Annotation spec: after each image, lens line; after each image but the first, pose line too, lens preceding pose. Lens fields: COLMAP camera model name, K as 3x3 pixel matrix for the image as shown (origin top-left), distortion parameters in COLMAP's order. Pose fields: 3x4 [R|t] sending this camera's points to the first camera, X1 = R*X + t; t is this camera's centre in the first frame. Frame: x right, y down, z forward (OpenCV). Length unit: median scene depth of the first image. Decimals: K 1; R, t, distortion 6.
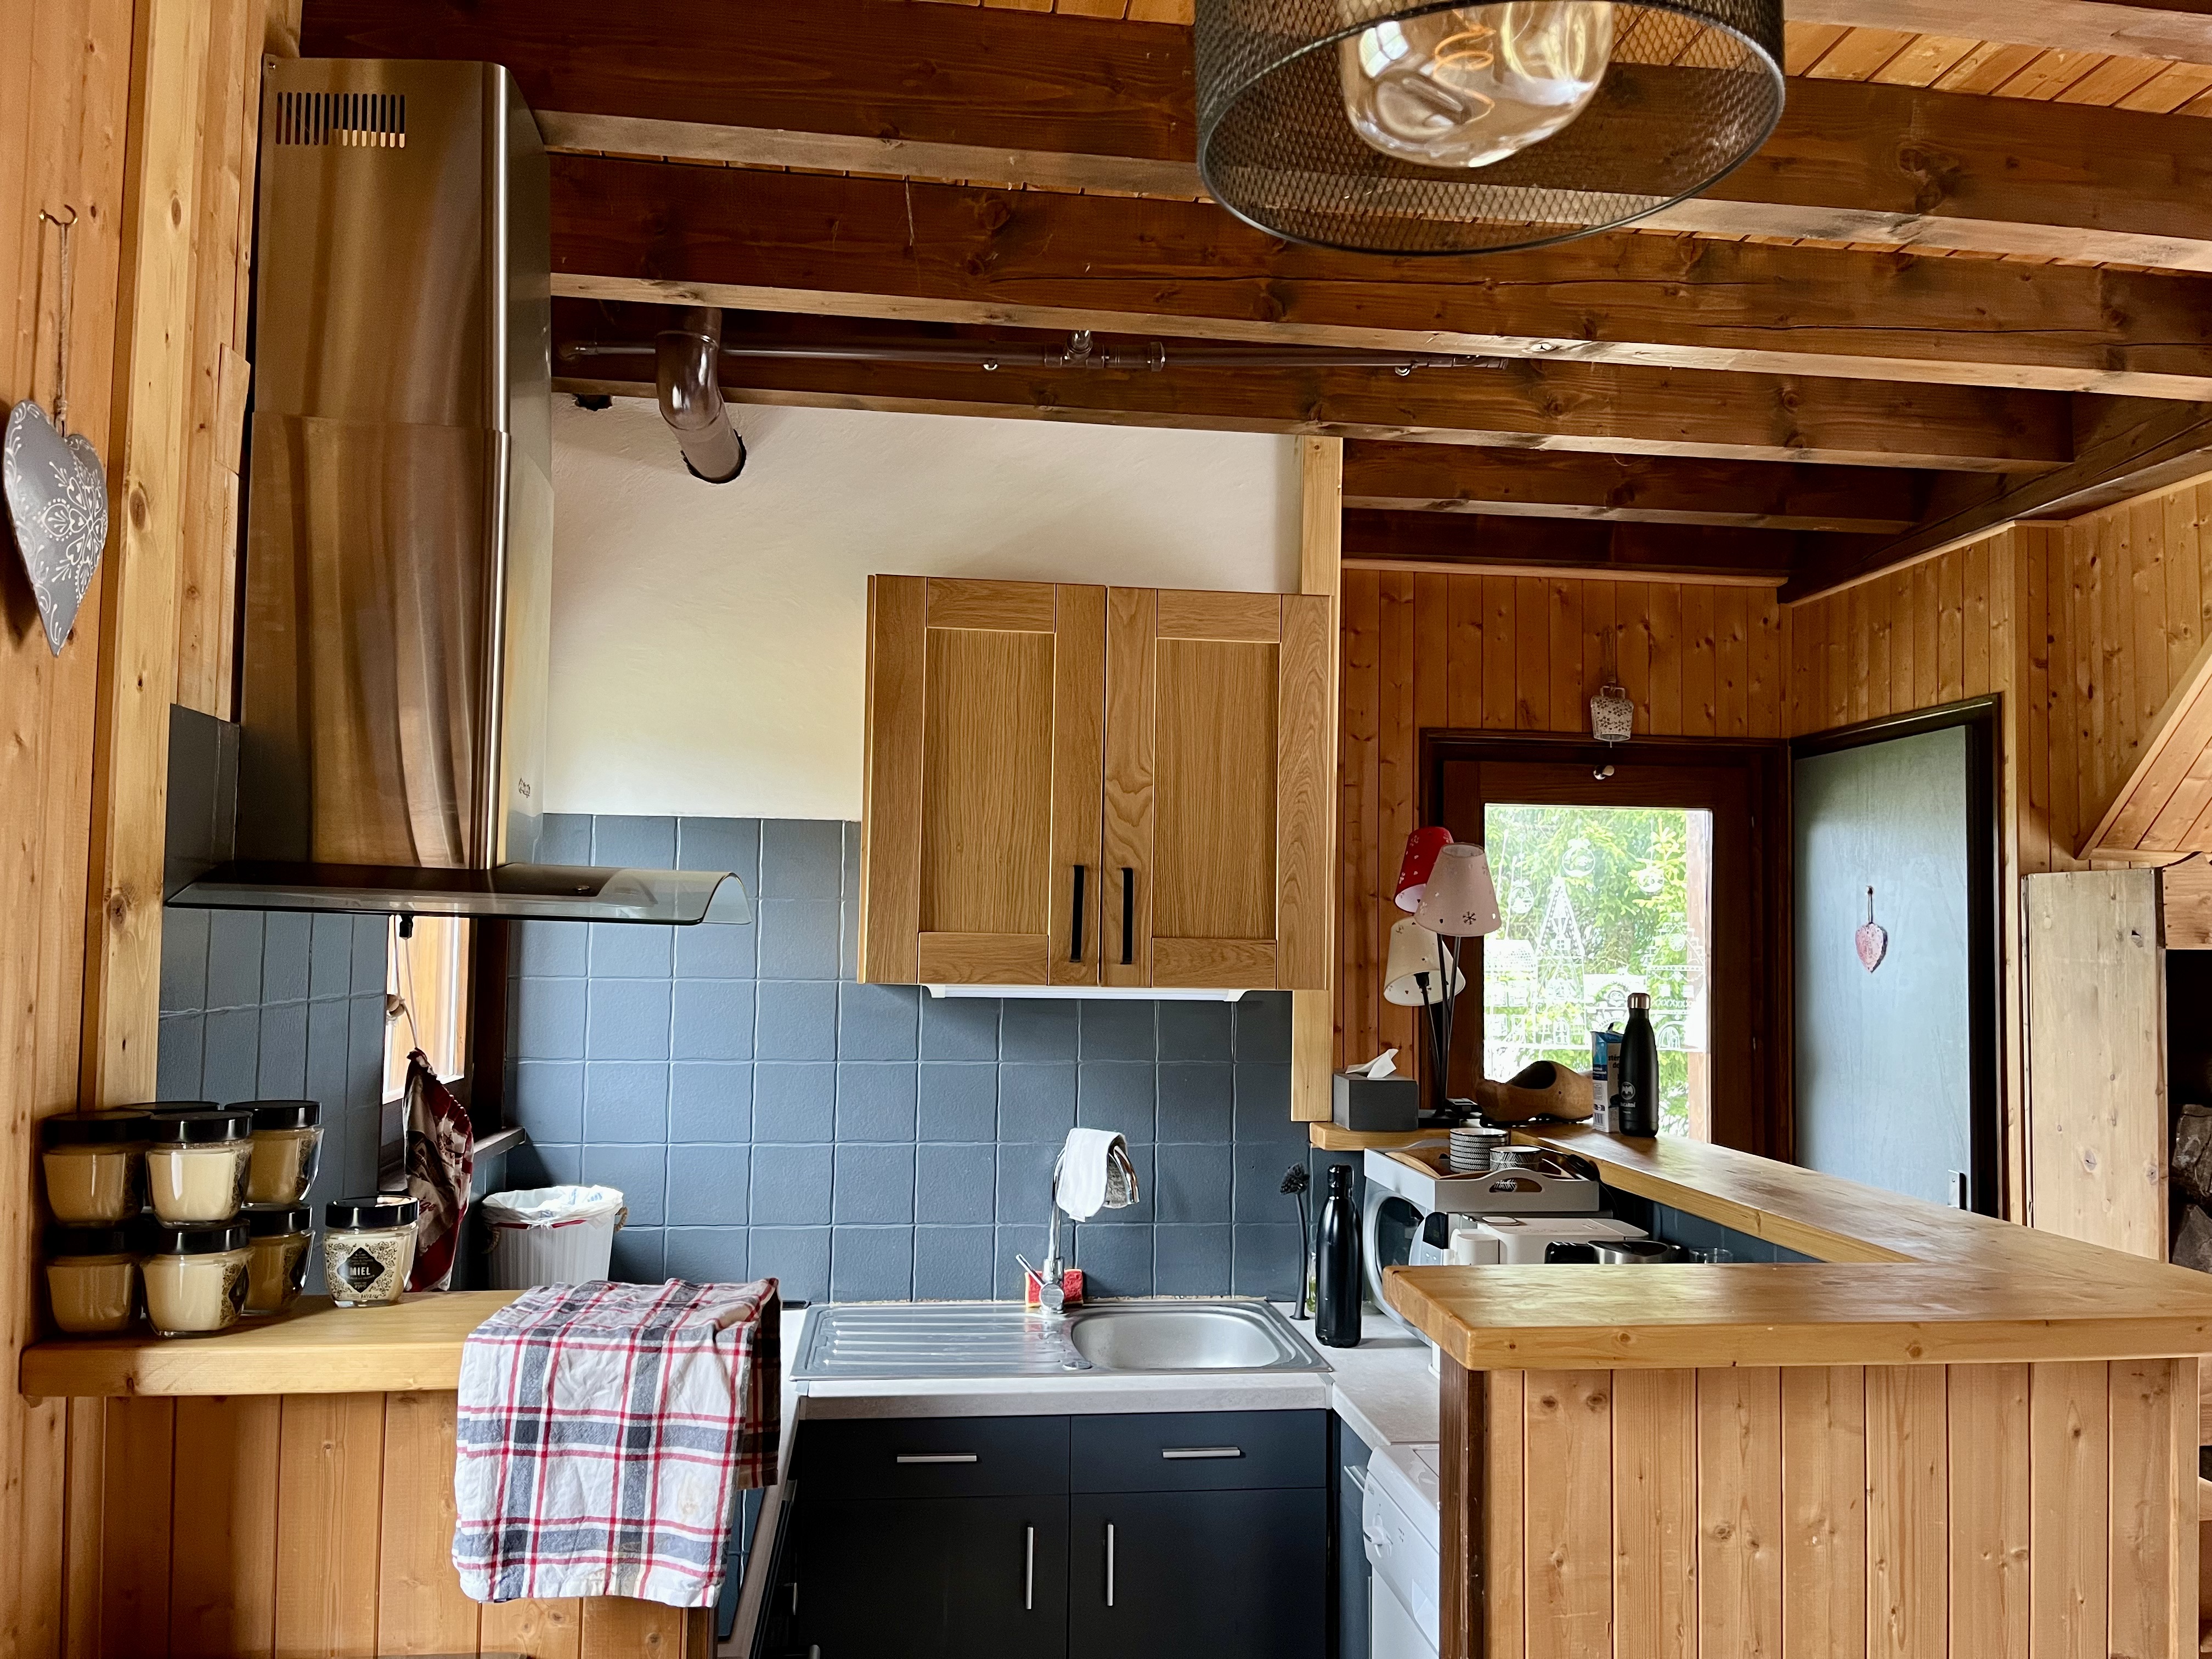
lens RADIAL K [[1666.0, 0, 1121.4], [0, 1666.0, 828.0], [0, 0, 1]] dist [0.060250, -0.088968]
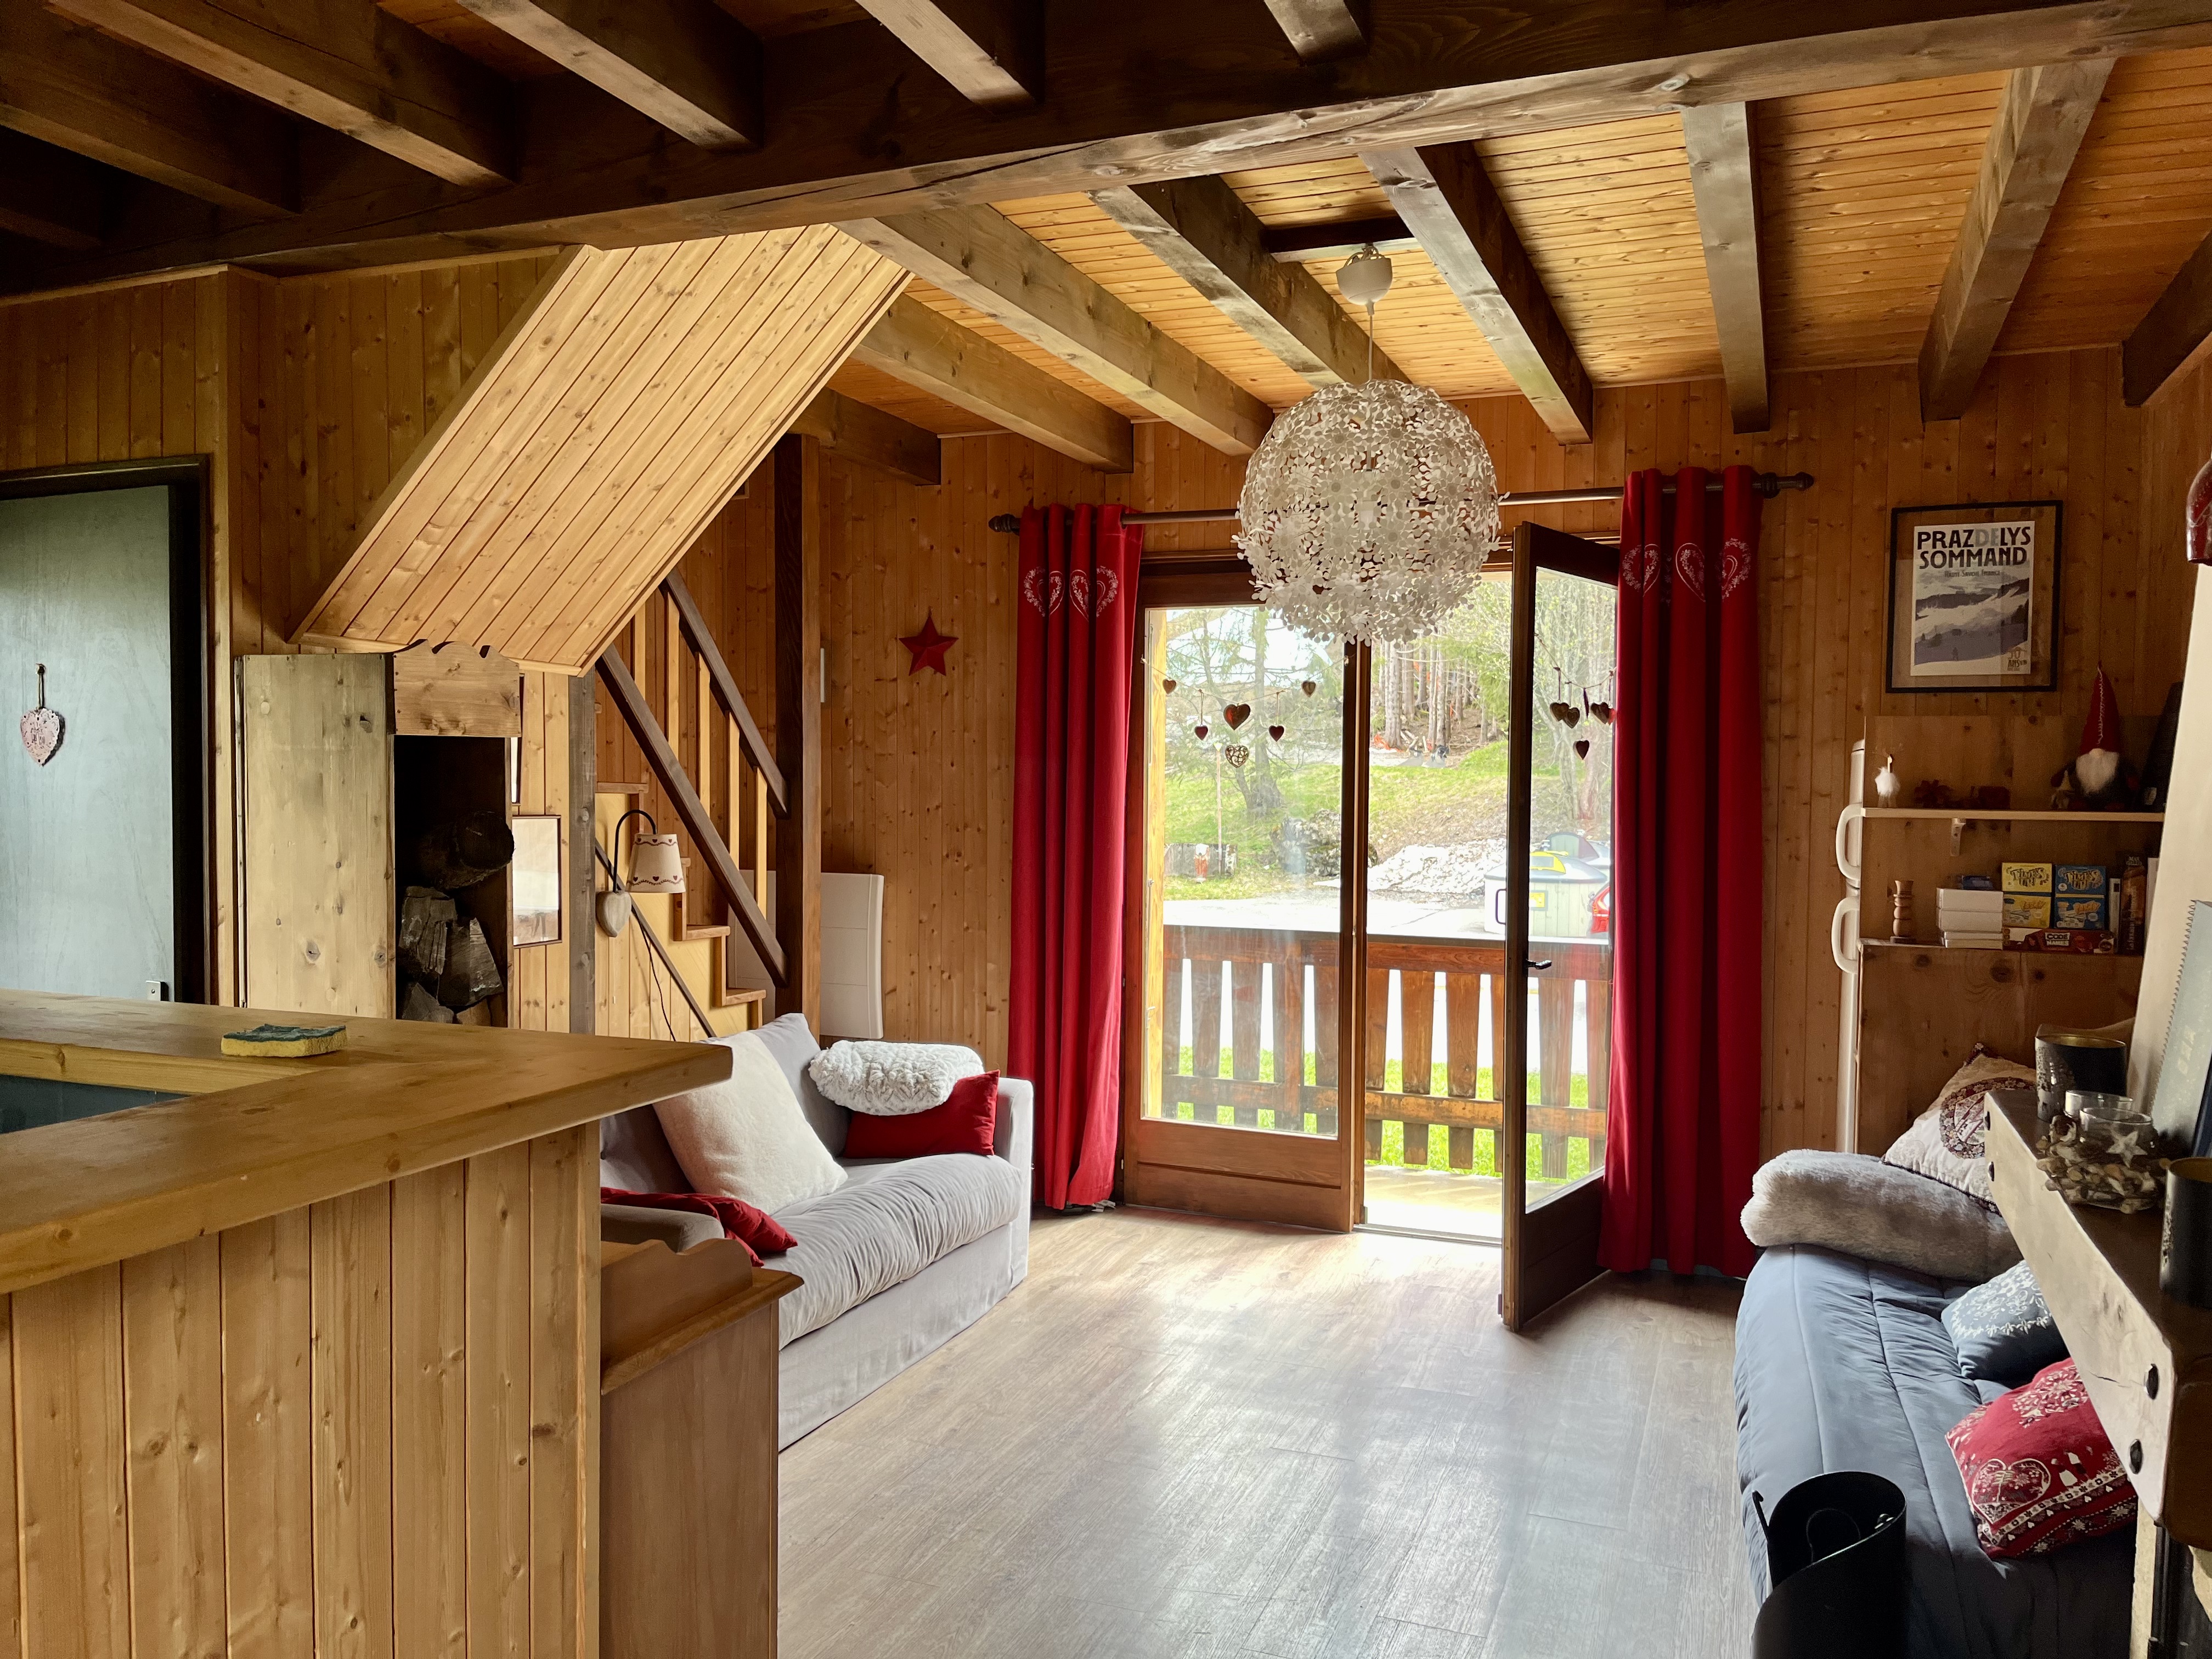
lens RADIAL K [[1666.0, 0, 1112.2], [0, 1666.0, 835.6], [0, 0, 1]] dist [0.060250, -0.088968]
pose [[0.486087, -0.044442, 0.872780, -0.048420], [-0.058248, 0.994838, 0.083098, 0.022936], [-0.871967, -0.091231, 0.480989, 0.133290]]
